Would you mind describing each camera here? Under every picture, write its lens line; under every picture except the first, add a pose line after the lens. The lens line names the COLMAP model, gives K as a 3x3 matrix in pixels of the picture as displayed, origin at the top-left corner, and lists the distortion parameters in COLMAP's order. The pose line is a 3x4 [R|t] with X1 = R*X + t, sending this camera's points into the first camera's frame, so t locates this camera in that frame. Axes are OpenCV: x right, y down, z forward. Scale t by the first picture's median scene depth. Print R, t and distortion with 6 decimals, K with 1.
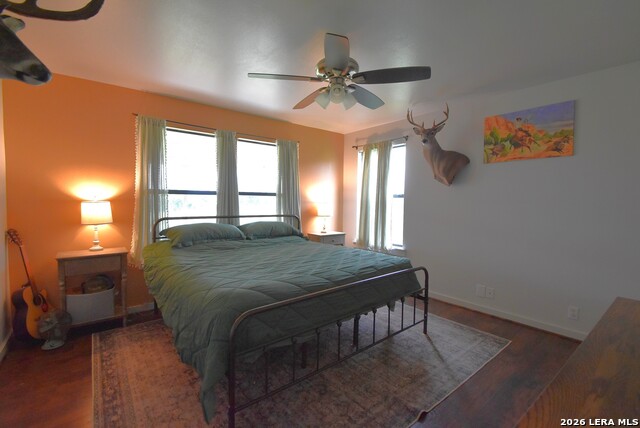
lens RADIAL K [[274.7, 0, 320.0], [0, 274.7, 214.0], [0, 0, 1]] dist [-0.010103, -0.000069]
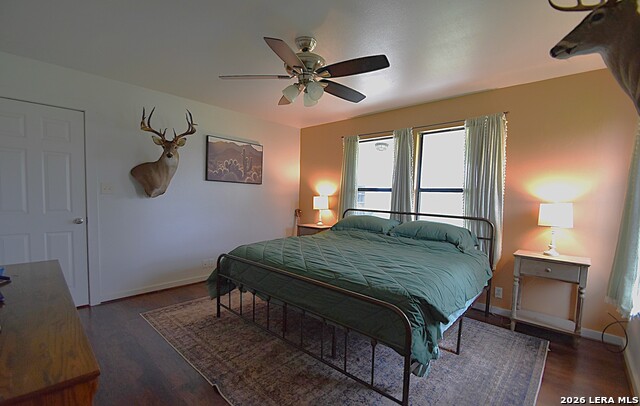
lens RADIAL K [[287.9, 0, 319.5], [0, 287.9, 216.6], [0, 0, 1]] dist [0.001522, 0.000096]
pose [[0.151388, 0.068669, -0.986086, 0.684346], [-0.069689, 0.995843, 0.058650, -0.018044], [0.986015, 0.059841, 0.155544, 0.533365]]
